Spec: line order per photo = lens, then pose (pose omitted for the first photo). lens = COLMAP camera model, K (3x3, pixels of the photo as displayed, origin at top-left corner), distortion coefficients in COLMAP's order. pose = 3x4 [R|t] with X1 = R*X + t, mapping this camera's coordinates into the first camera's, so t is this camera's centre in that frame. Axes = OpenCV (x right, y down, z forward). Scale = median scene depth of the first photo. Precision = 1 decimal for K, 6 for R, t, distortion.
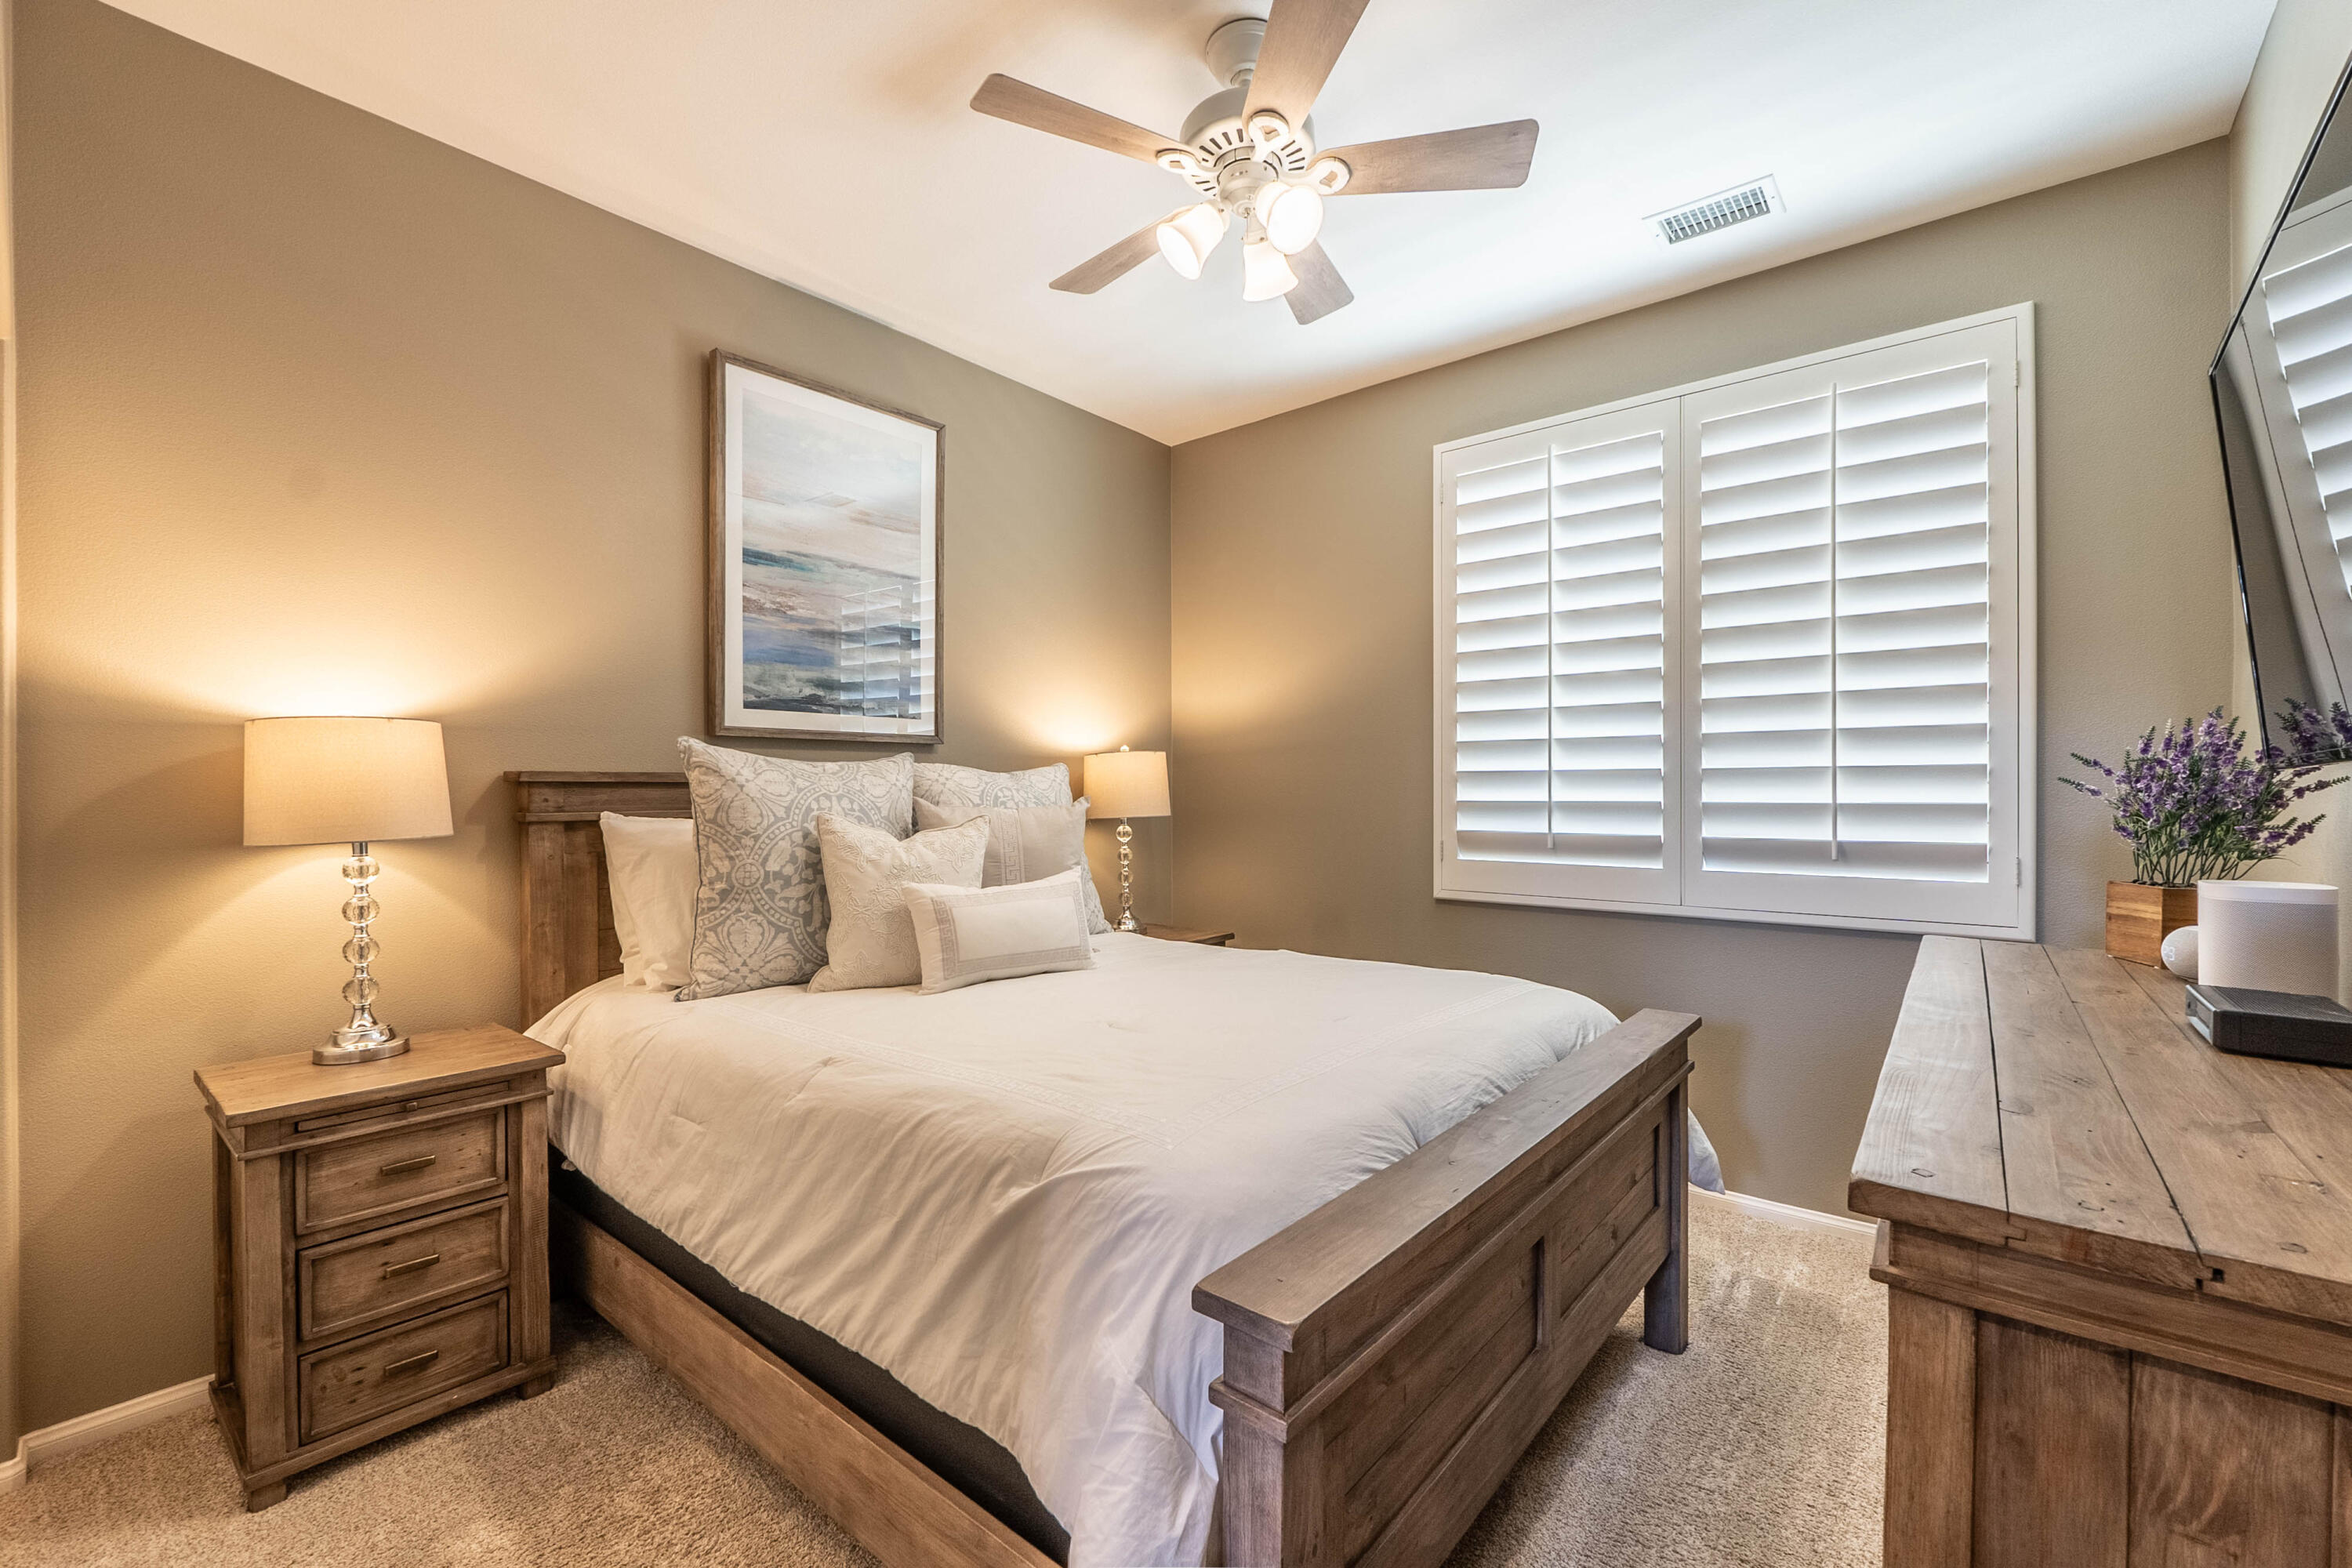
lens RADIAL K [[999.4, 0, 1169.0], [0, 999.4, 794.7], [0, 0, 1]] dist [-0.003368, -0.001141]
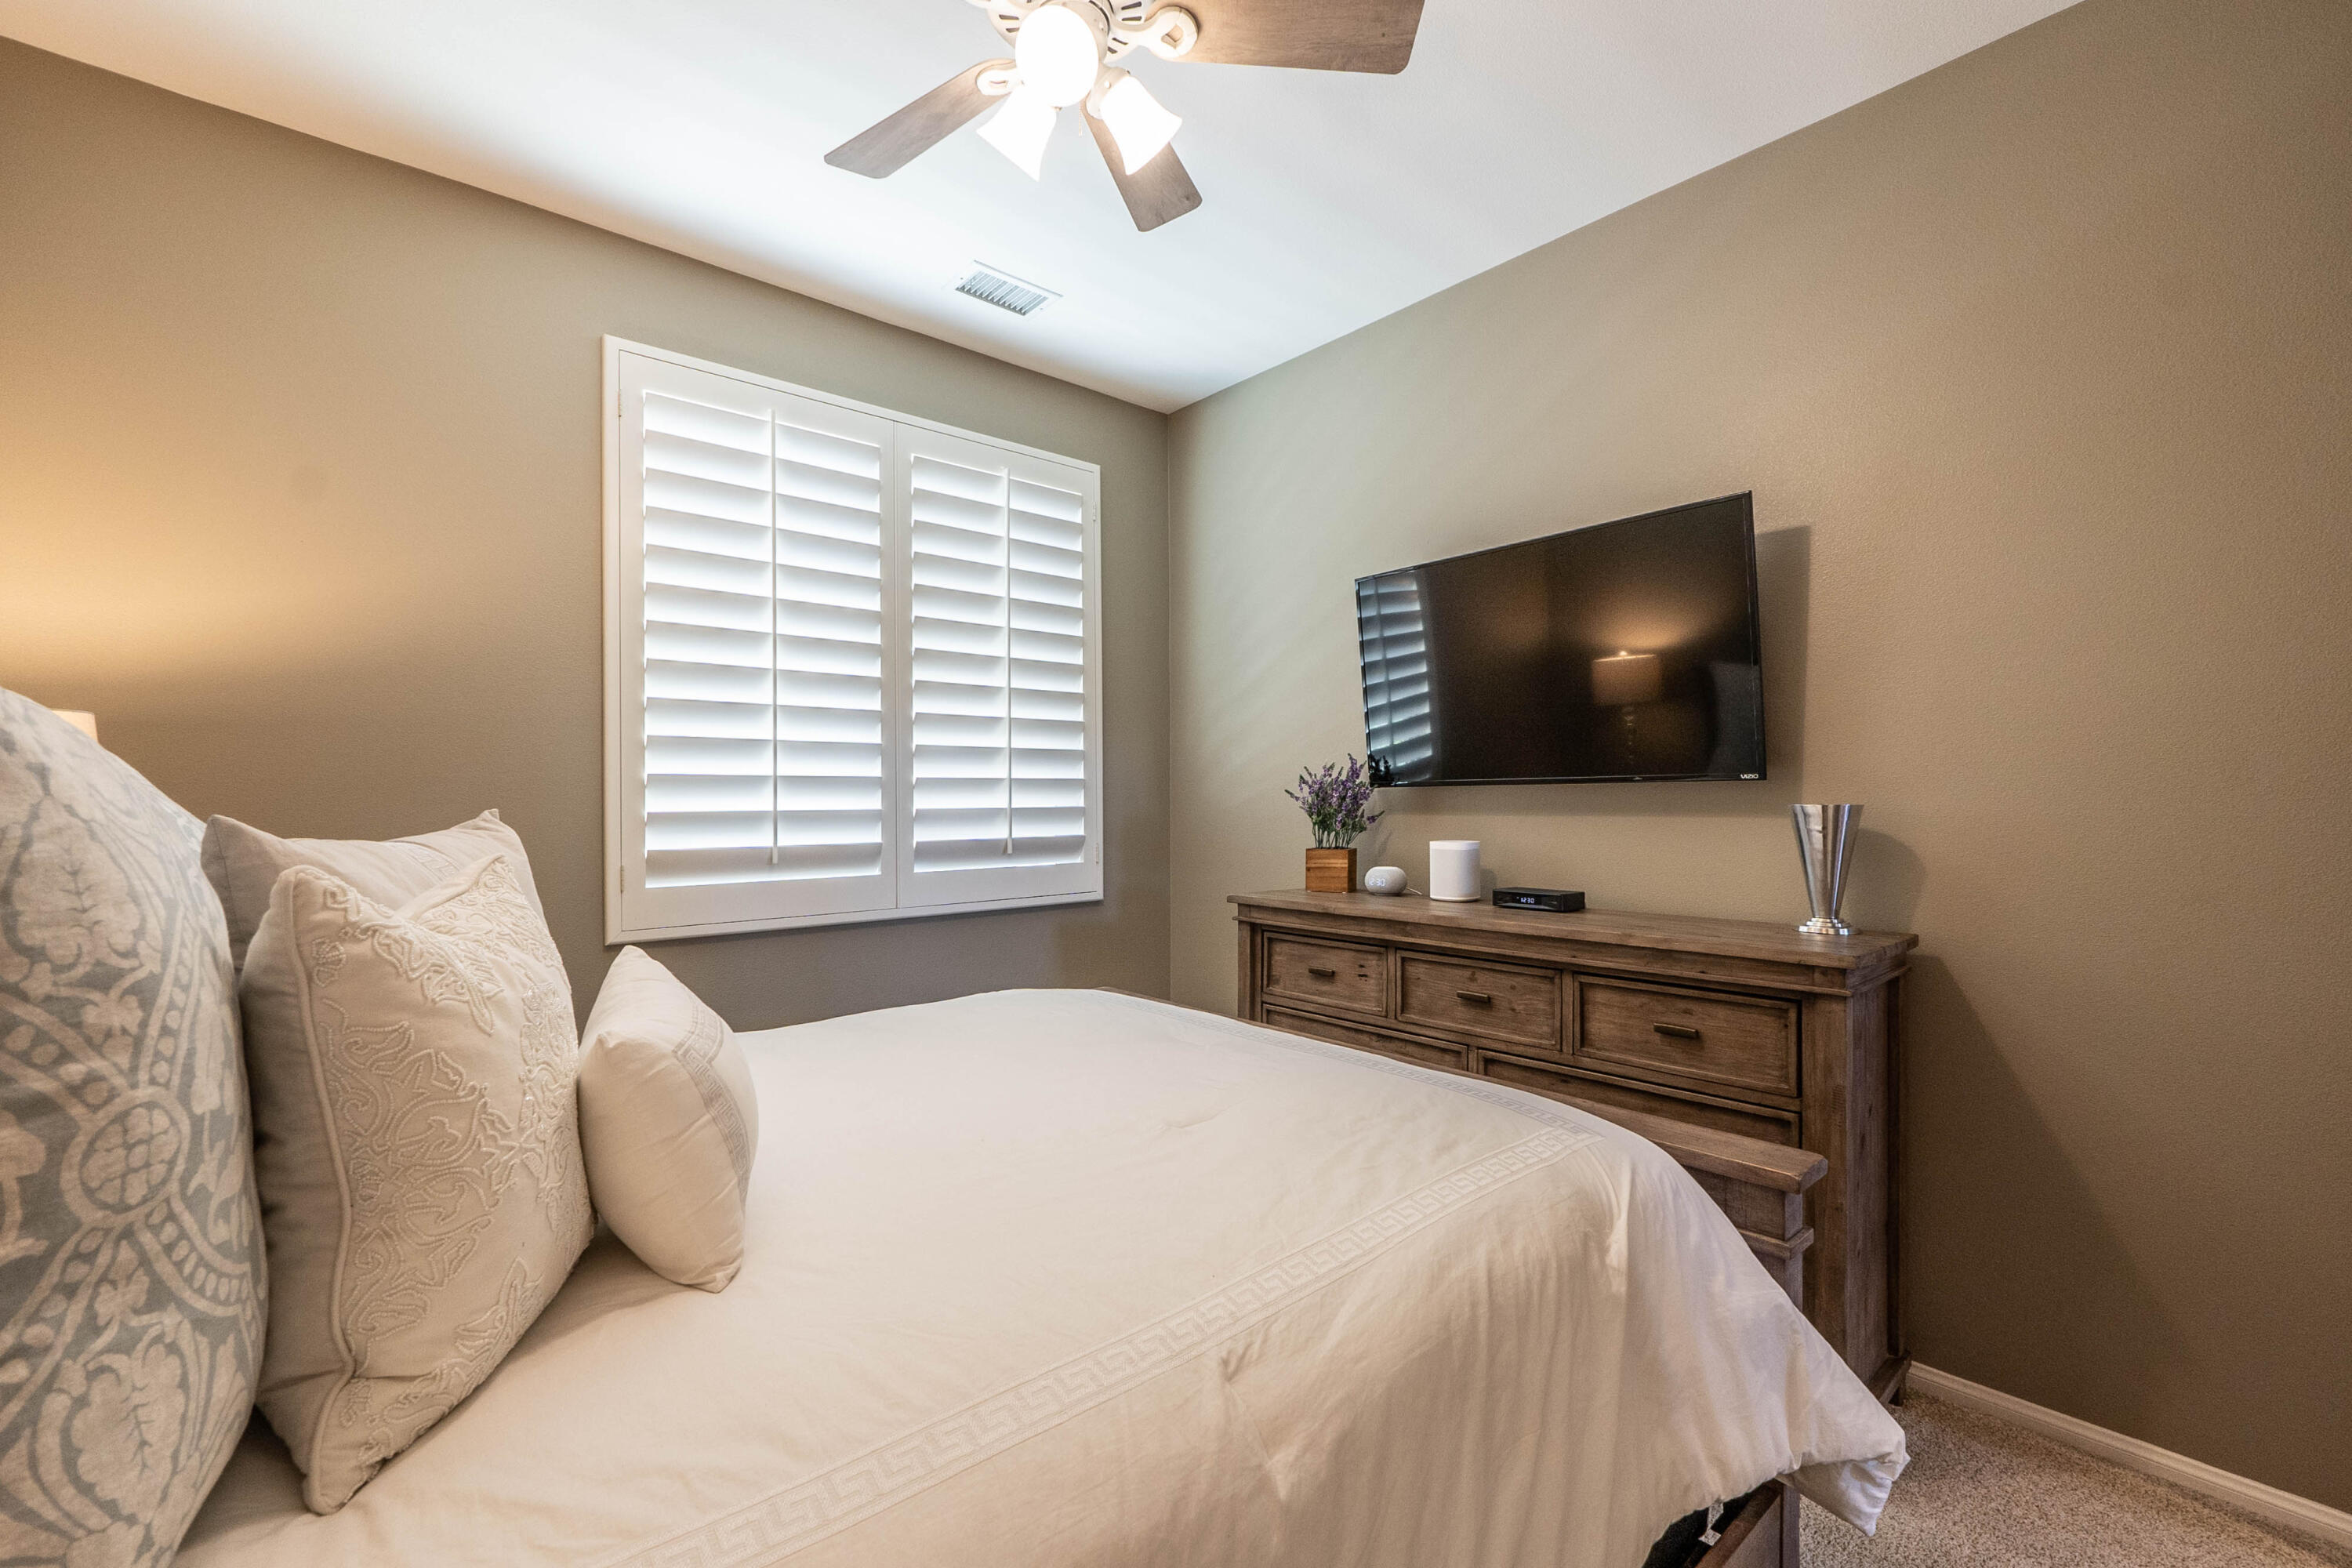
lens RADIAL K [[999.4, 0, 1169.0], [0, 999.4, 794.7], [0, 0, 1]] dist [-0.003368, -0.001141]
pose [[0.143888, 0.003205, 0.989589, -0.488869], [0.009639, 0.999943, -0.004640, -0.000229], [-0.989547, 0.010206, 0.143849, 0.578413]]
